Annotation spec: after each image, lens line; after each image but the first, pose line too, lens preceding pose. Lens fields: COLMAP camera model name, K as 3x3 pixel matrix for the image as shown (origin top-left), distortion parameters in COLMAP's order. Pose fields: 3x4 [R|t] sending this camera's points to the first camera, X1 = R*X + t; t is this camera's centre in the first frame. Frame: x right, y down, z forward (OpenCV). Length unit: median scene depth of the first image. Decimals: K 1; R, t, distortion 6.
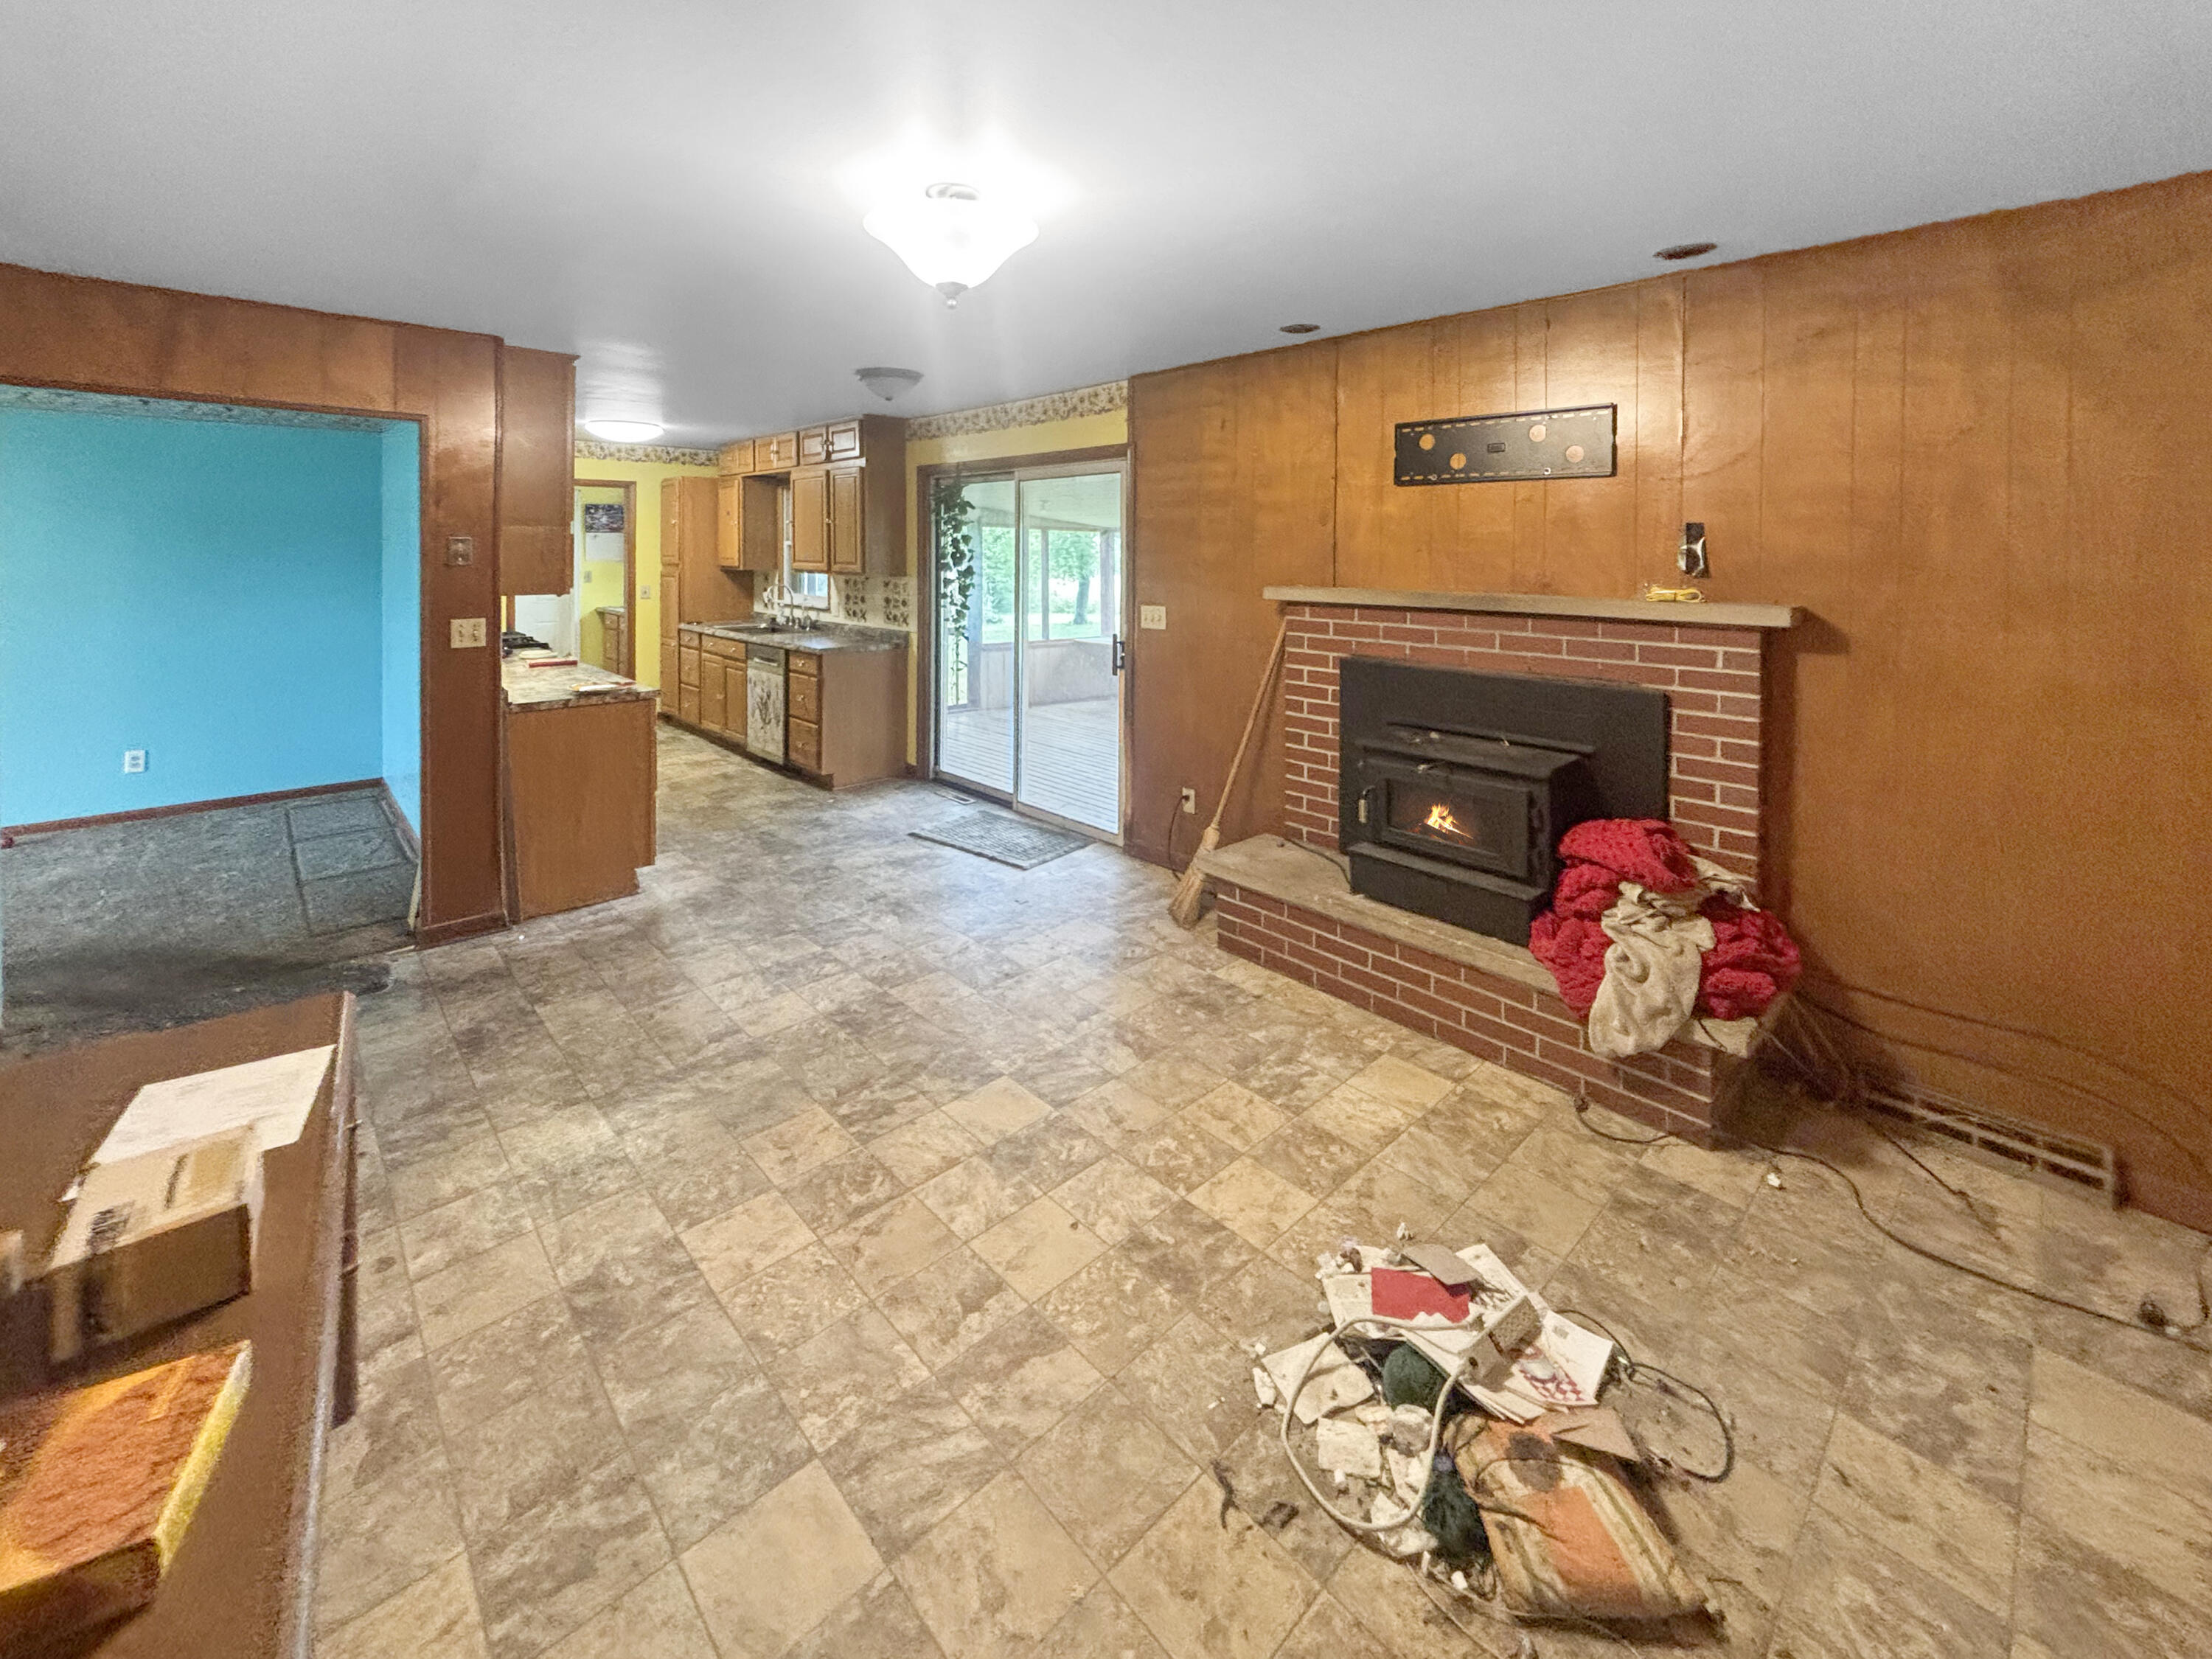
lens RADIAL K [[891.5, 0, 1102.9], [0, 891.5, 567.2], [0, 0, 1]] dist [0.004266, 0.000243]
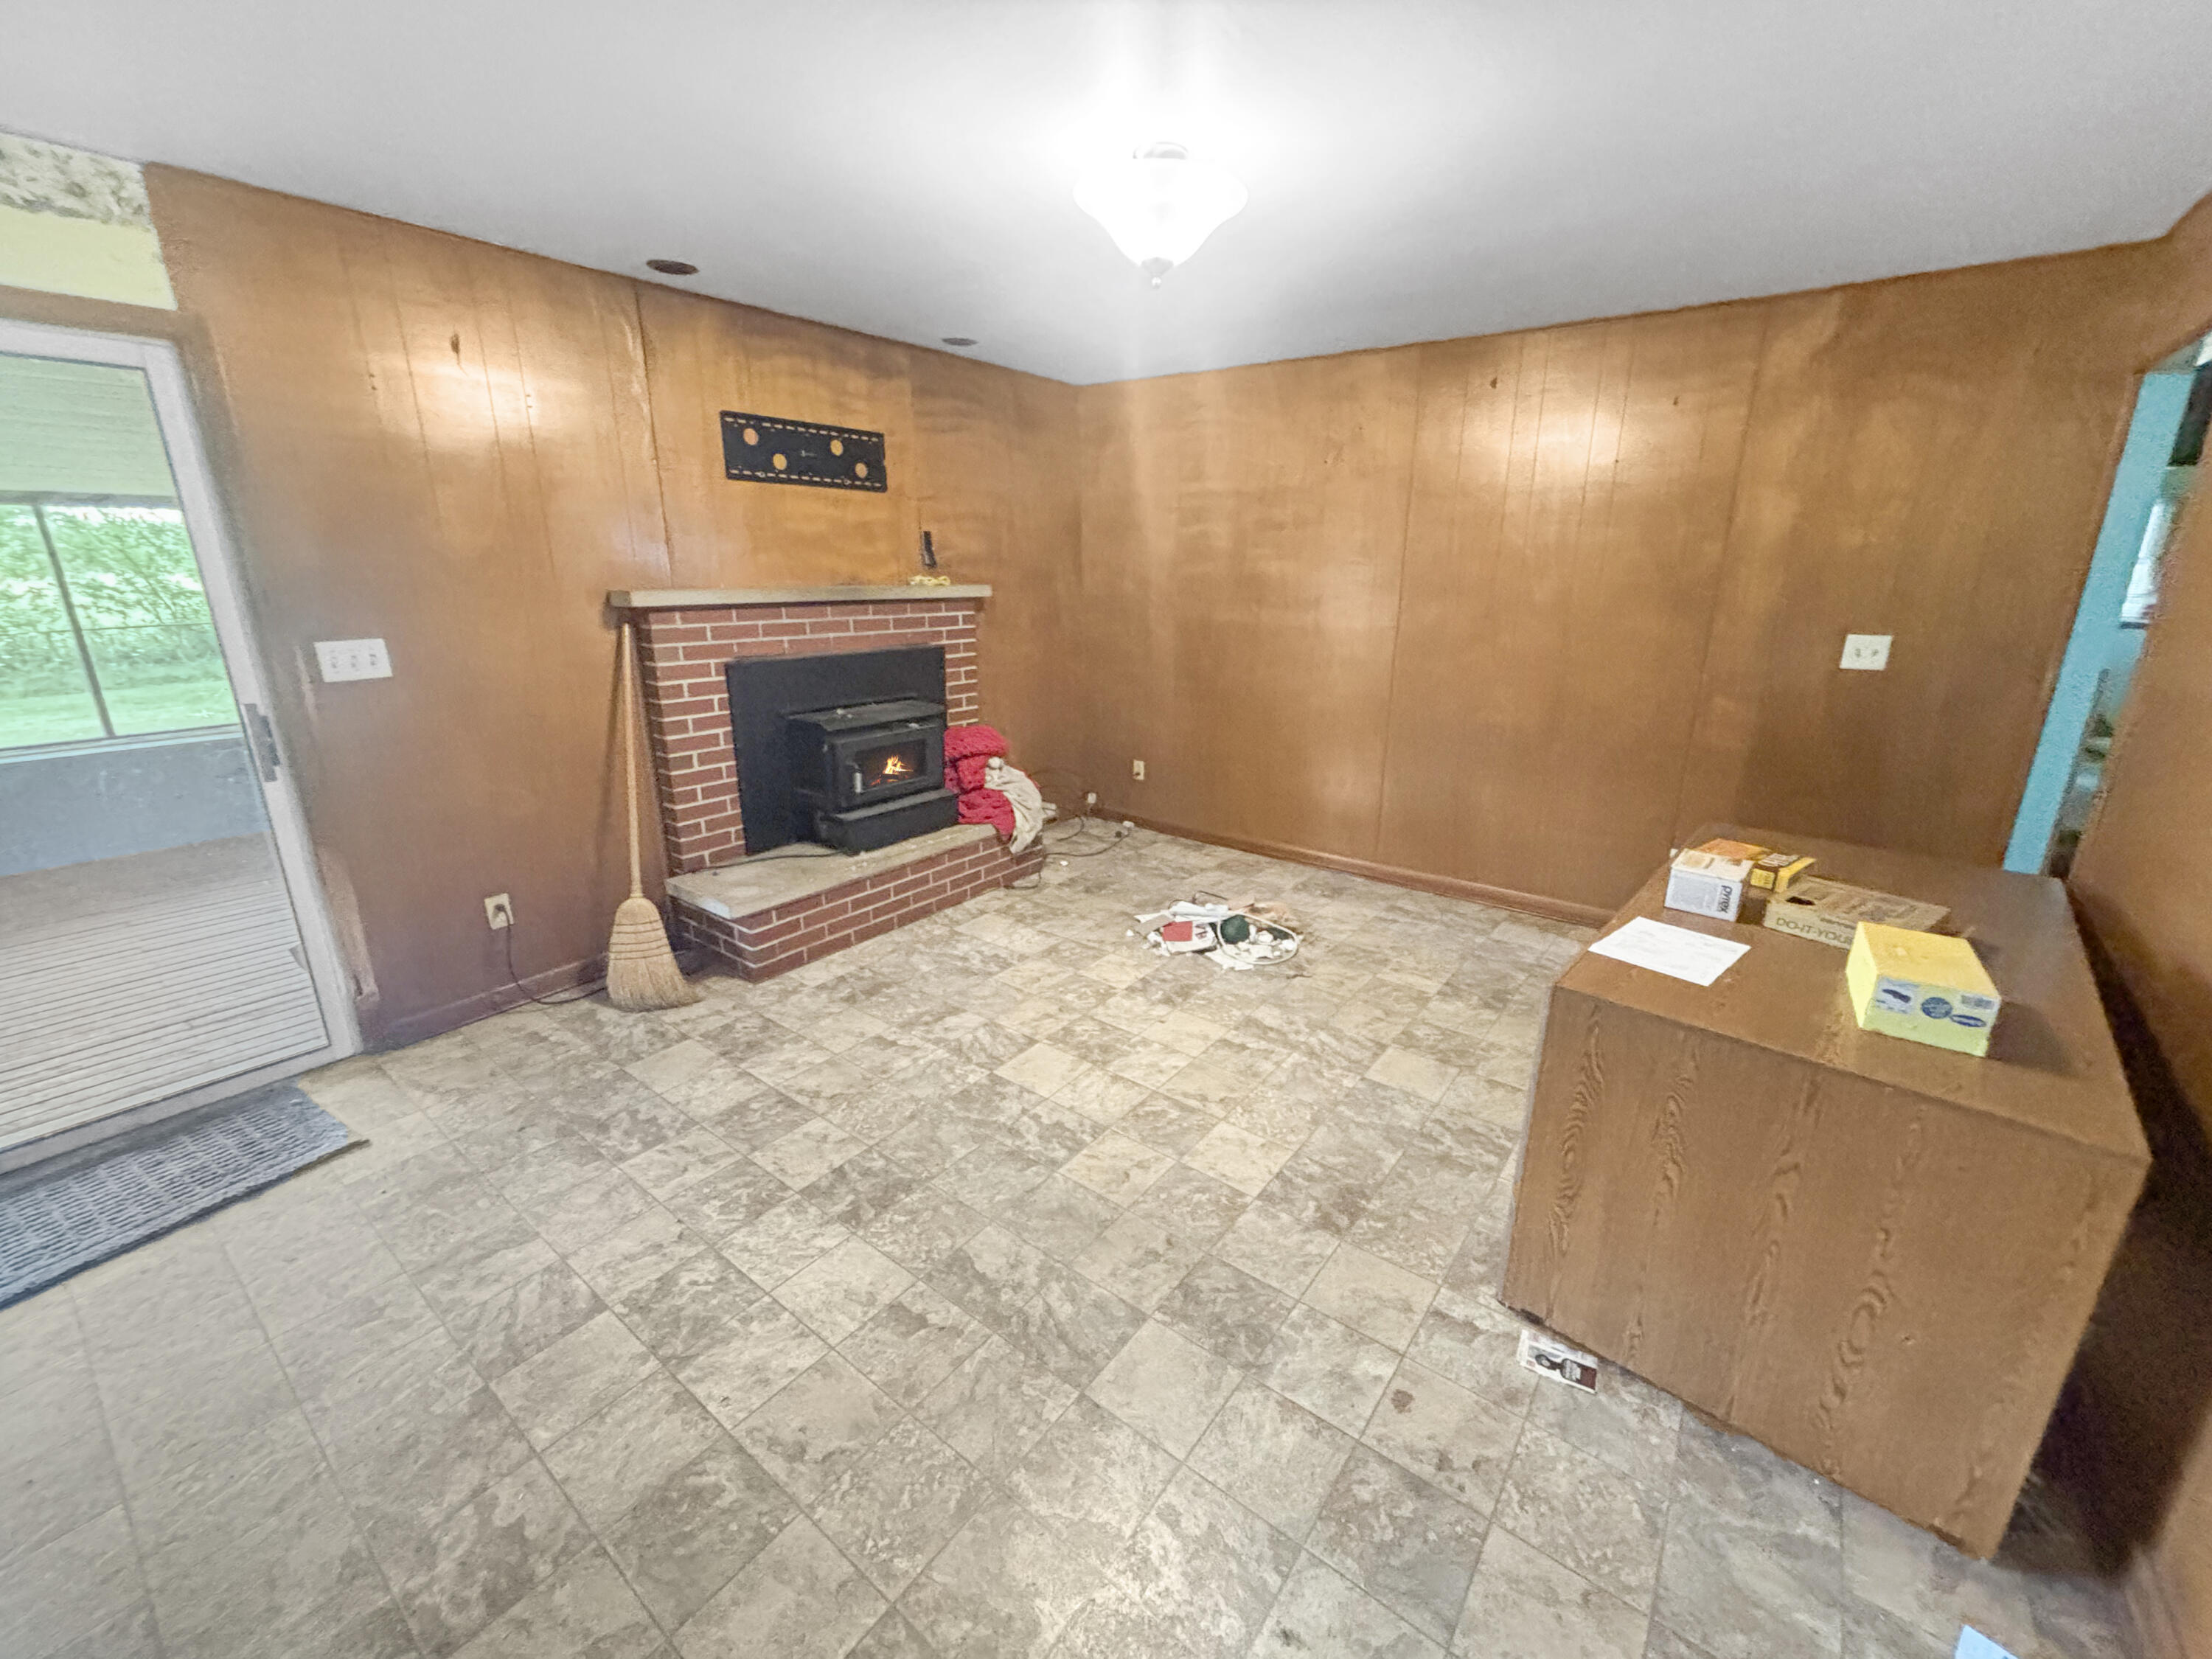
lens RADIAL K [[891.5, 0, 1104.2], [0, 891.5, 828.4], [0, 0, 1]] dist [0.004266, 0.000243]
pose [[-0.151775, -0.279963, 0.947937, -0.908822], [0.021132, 0.957909, 0.286292, 0.005823], [-0.988189, 0.063484, -0.139471, 0.881264]]
